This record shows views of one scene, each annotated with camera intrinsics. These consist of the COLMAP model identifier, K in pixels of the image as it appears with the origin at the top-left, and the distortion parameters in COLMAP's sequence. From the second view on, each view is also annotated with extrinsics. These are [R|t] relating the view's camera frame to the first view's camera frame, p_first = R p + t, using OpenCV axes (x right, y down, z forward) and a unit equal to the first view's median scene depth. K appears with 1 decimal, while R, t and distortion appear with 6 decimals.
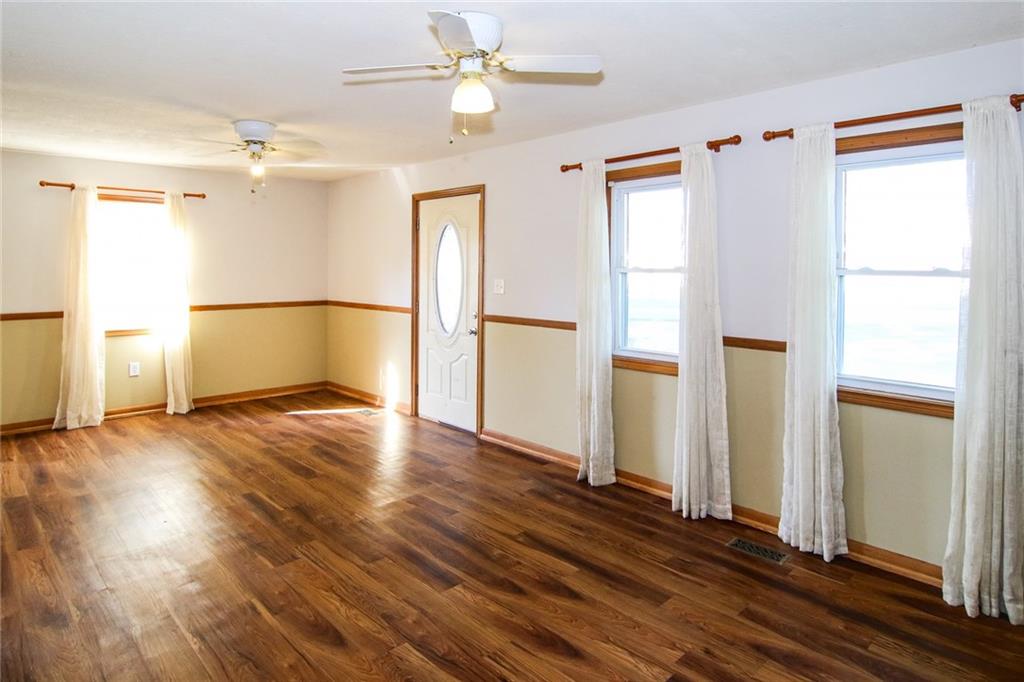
lens RADIAL K [[606.8, 0, 507.9], [0, 606.8, 277.1], [0, 0, 1]] dist [-0.002515, -0.000678]
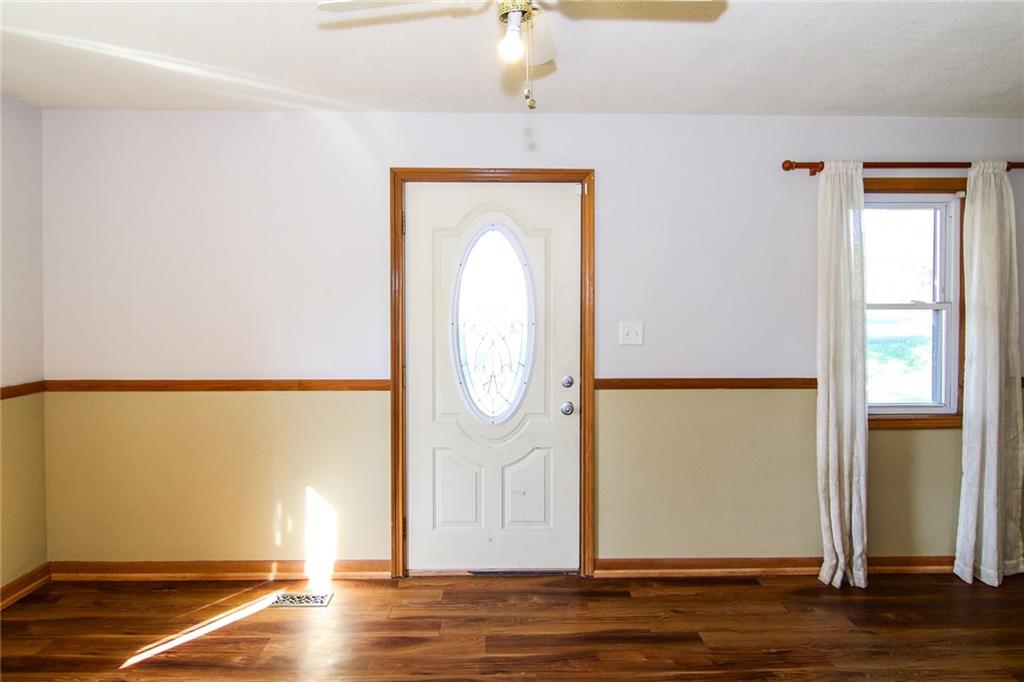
lens RADIAL K [[662.1, 0, 506.7], [0, 662.1, 322.2], [0, 0, 1]] dist [-0.016759, -0.001161]
pose [[0.662621, -0.028221, 0.748423, -0.628728], [0.014422, 0.999585, 0.024923, -0.015425], [-0.748816, -0.005720, 0.662754, 0.639630]]
